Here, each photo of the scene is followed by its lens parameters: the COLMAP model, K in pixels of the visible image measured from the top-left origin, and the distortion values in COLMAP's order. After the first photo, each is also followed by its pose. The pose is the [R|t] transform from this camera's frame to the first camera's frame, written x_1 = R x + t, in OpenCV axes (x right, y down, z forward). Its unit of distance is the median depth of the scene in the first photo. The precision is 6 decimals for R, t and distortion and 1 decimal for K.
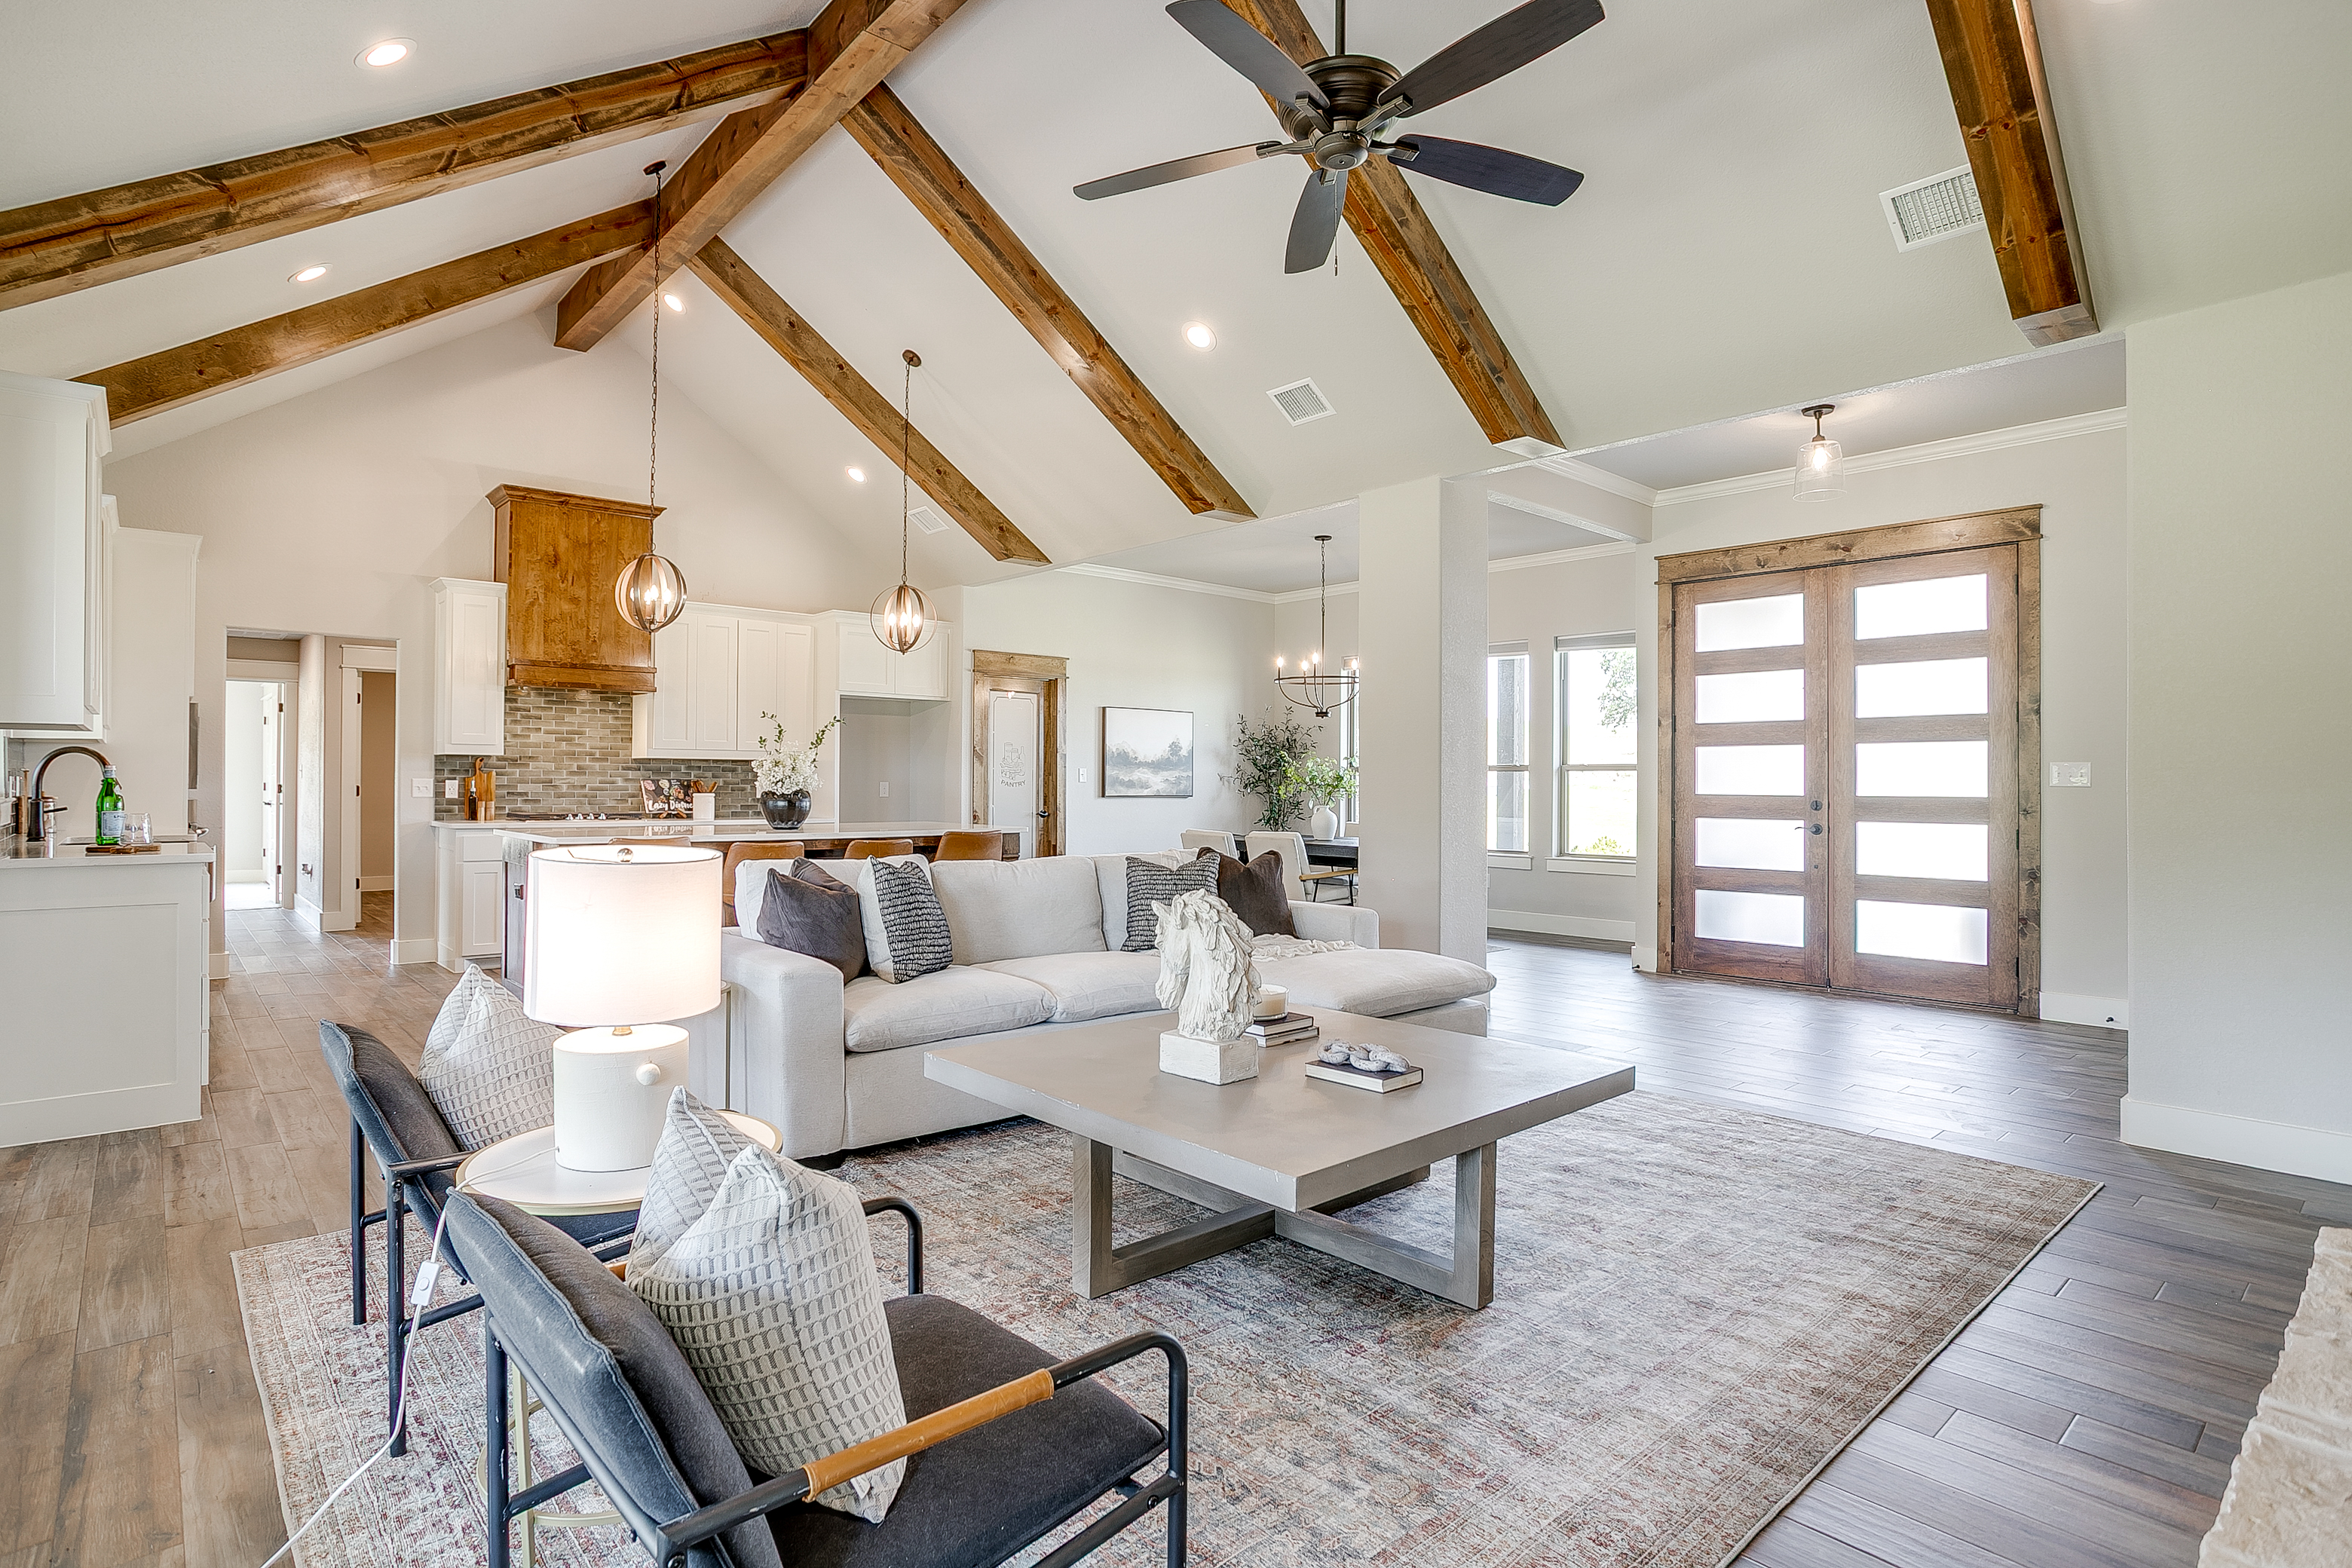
lens RADIAL K [[1183.8, 0, 1168.6], [0, 1183.8, 775.3], [0, 0, 1]] dist [-0.054265, 0.032339]
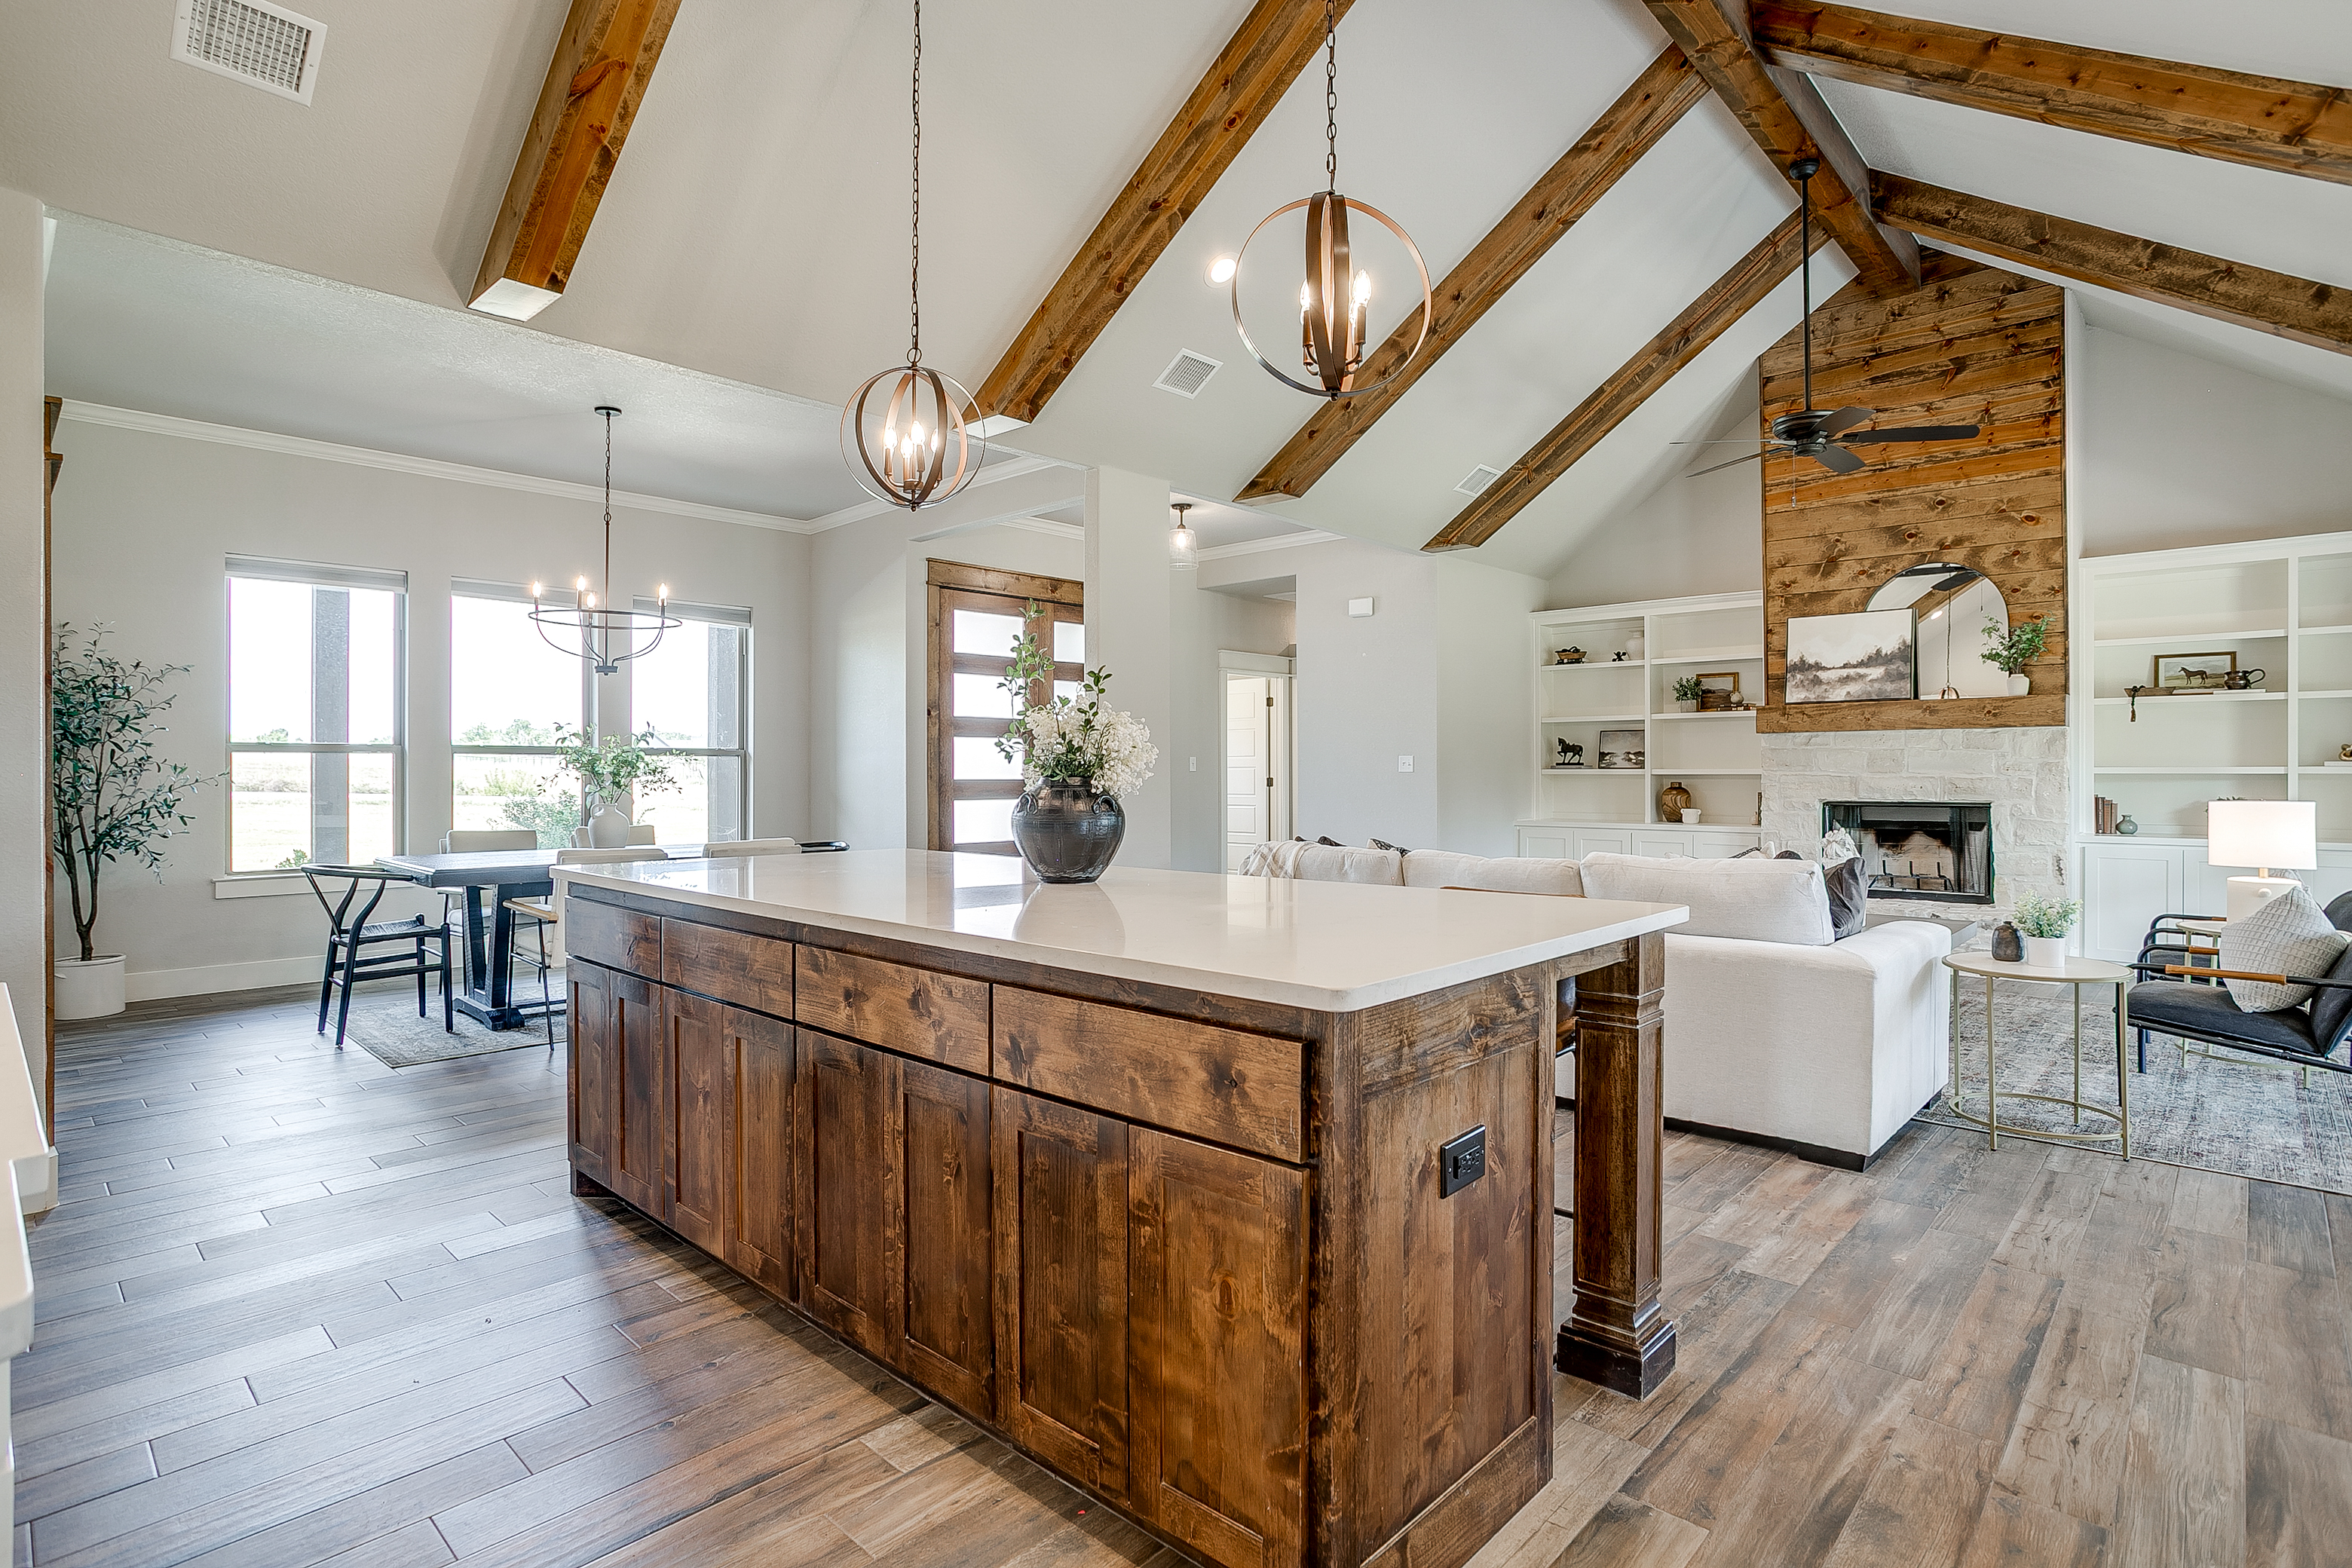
lens RADIAL K [[1173.8, 0, 1154.1], [0, 1173.8, 770.2], [0, 0, 1]] dist [-0.049641, 0.025734]
pose [[-0.077251, -0.004071, 0.997003, -0.641888], [-0.006051, 0.999975, 0.003614, 0.002330], [-0.996993, -0.005754, -0.077274, 0.844514]]
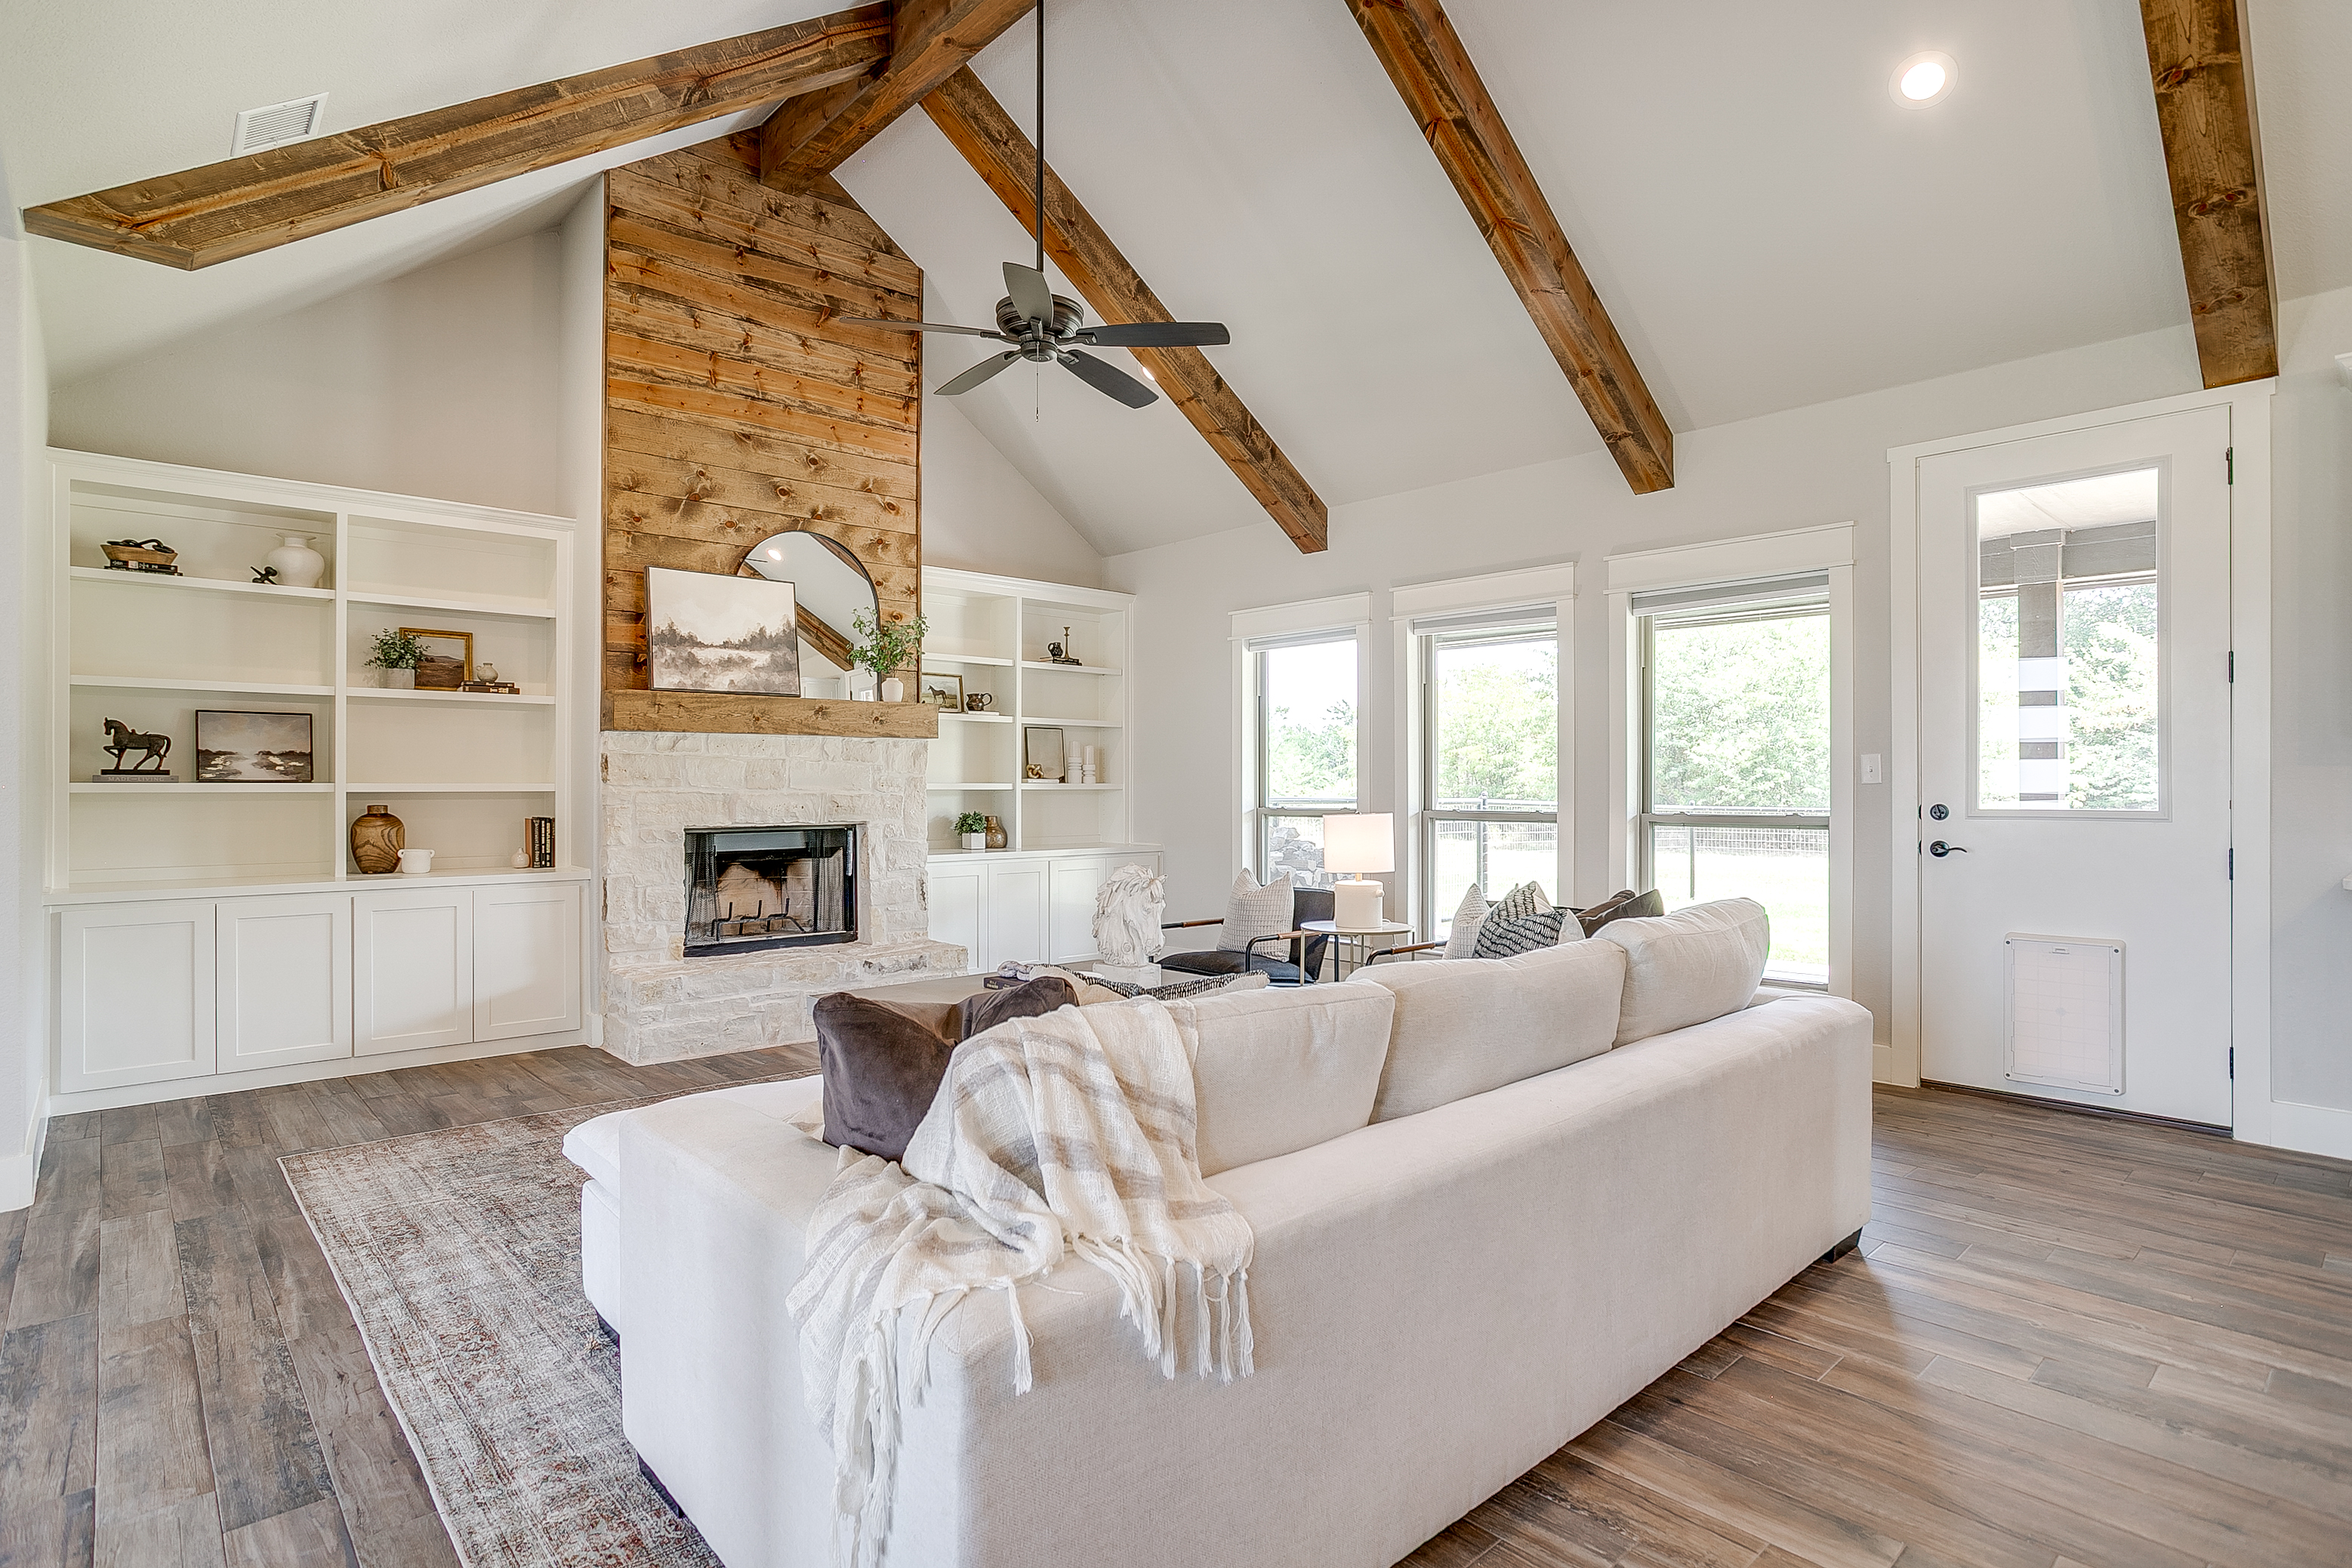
lens RADIAL K [[1195.6, 0, 1160.7], [0, 1195.6, 785.0], [0, 0, 1]] dist [-0.057215, 0.036215]
pose [[-0.999970, -0.005040, -0.005934, 0.000409], [-0.004995, 0.999958, -0.007685, 0.006228], [0.005972, -0.007655, -0.999953, 0.929560]]
